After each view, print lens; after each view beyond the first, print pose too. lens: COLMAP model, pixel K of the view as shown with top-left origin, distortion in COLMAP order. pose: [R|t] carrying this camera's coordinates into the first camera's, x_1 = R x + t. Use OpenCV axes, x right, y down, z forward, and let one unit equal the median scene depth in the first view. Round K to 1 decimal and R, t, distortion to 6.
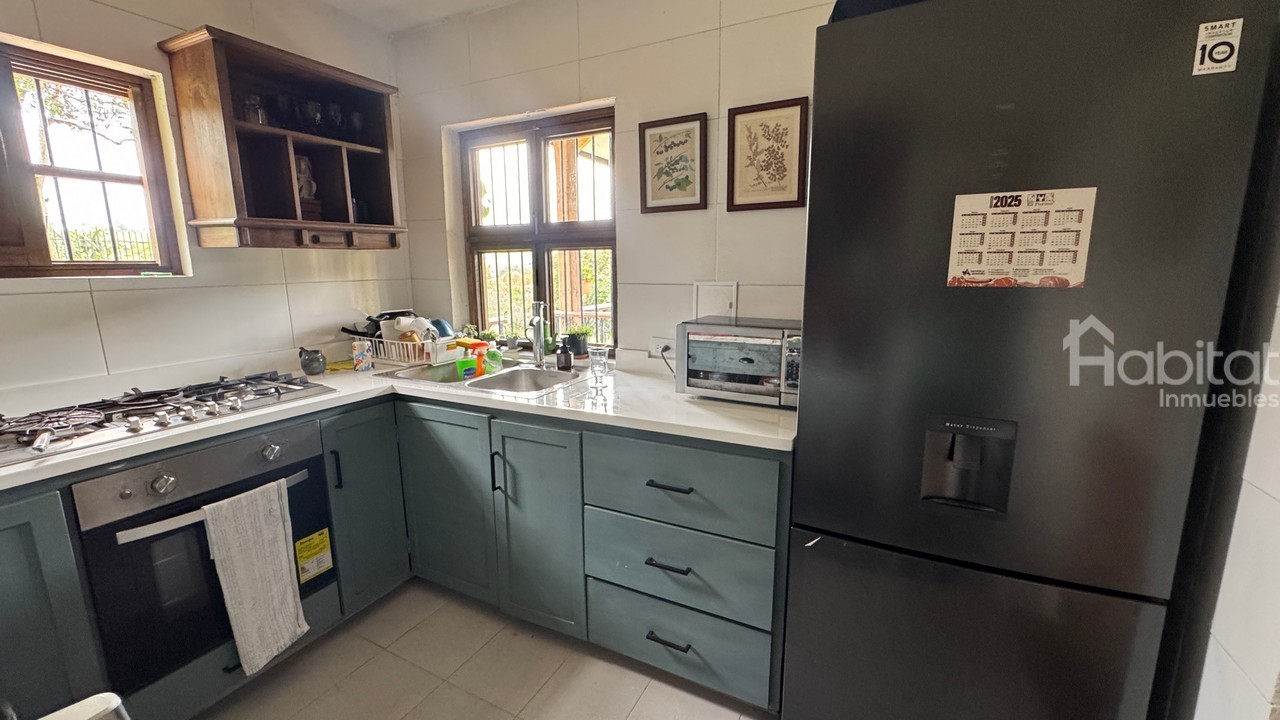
lens RADIAL K [[510.4, 0, 643.7], [0, 510.4, 361.3], [0, 0, 1]] dist [-0.003164, 0.000263]
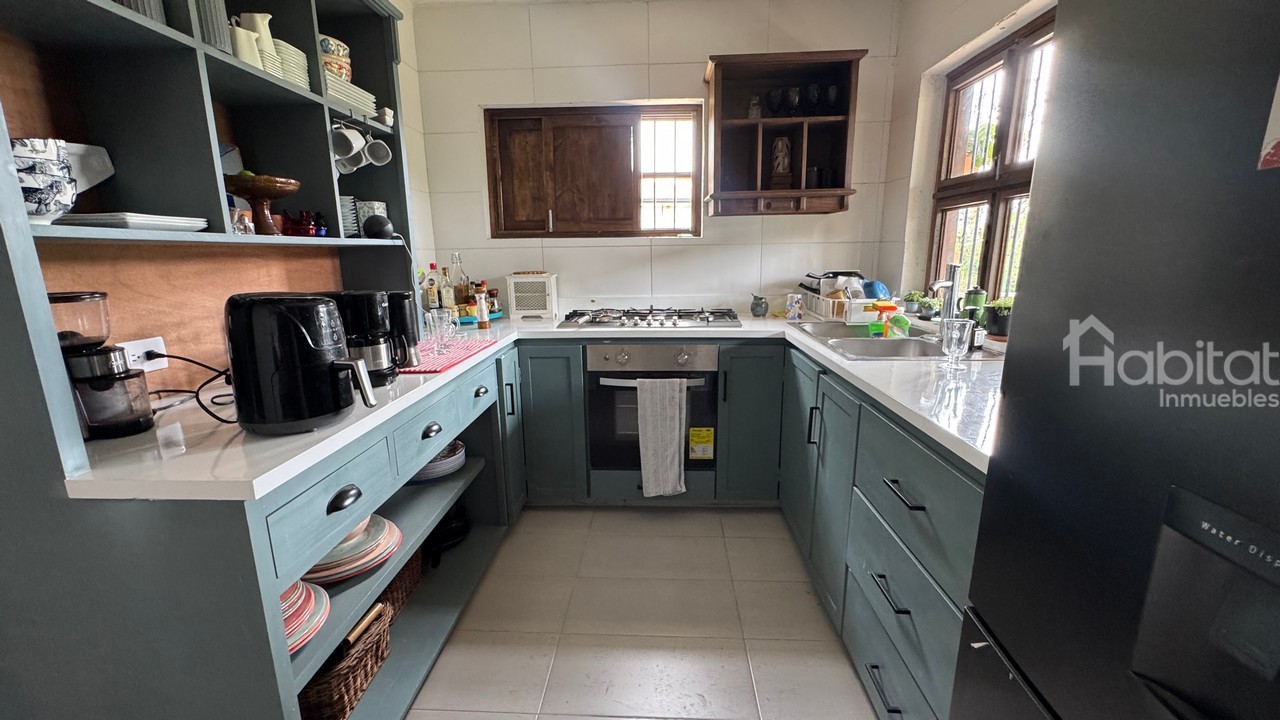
lens RADIAL K [[510.4, 0, 640.3], [0, 510.4, 361.5], [0, 0, 1]] dist [-0.003164, 0.000263]
pose [[0.413304, 0.193654, -0.889763, 0.423488], [-0.159856, 0.977380, 0.138469, 0.007433], [0.896452, 0.085004, 0.434912, 0.236731]]
